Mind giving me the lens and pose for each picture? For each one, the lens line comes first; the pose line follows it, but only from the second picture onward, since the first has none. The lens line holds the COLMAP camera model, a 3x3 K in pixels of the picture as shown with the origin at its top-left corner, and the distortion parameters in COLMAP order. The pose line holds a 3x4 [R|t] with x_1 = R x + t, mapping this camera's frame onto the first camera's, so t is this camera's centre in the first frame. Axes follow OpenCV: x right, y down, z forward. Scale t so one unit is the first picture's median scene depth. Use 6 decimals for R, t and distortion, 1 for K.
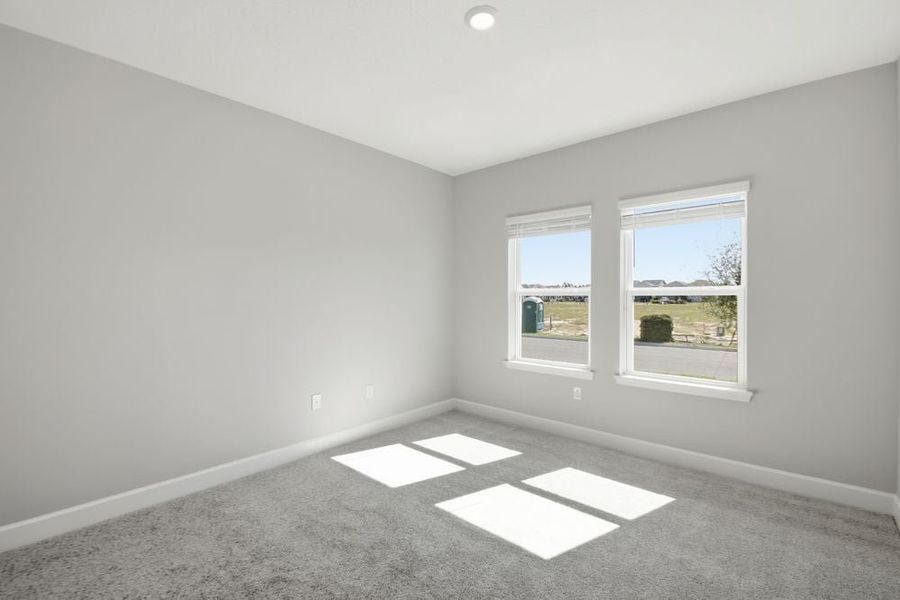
lens RADIAL K [[399.6, 0, 447.2], [0, 399.6, 295.3], [0, 0, 1]] dist [-0.009177, -0.000998]
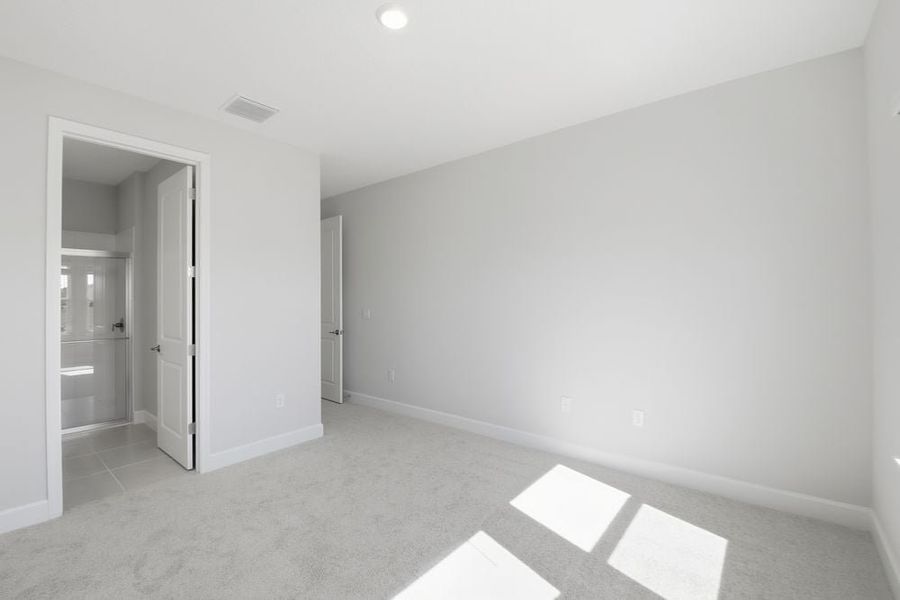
lens RADIAL K [[399.6, 0, 447.2], [0, 399.6, 295.3], [0, 0, 1]] dist [-0.009177, -0.000998]
pose [[0.043217, -0.007978, -0.999034, 0.667161], [0.006993, 0.999946, -0.007683, 0.003877], [0.999041, -0.006654, 0.043270, 0.688904]]
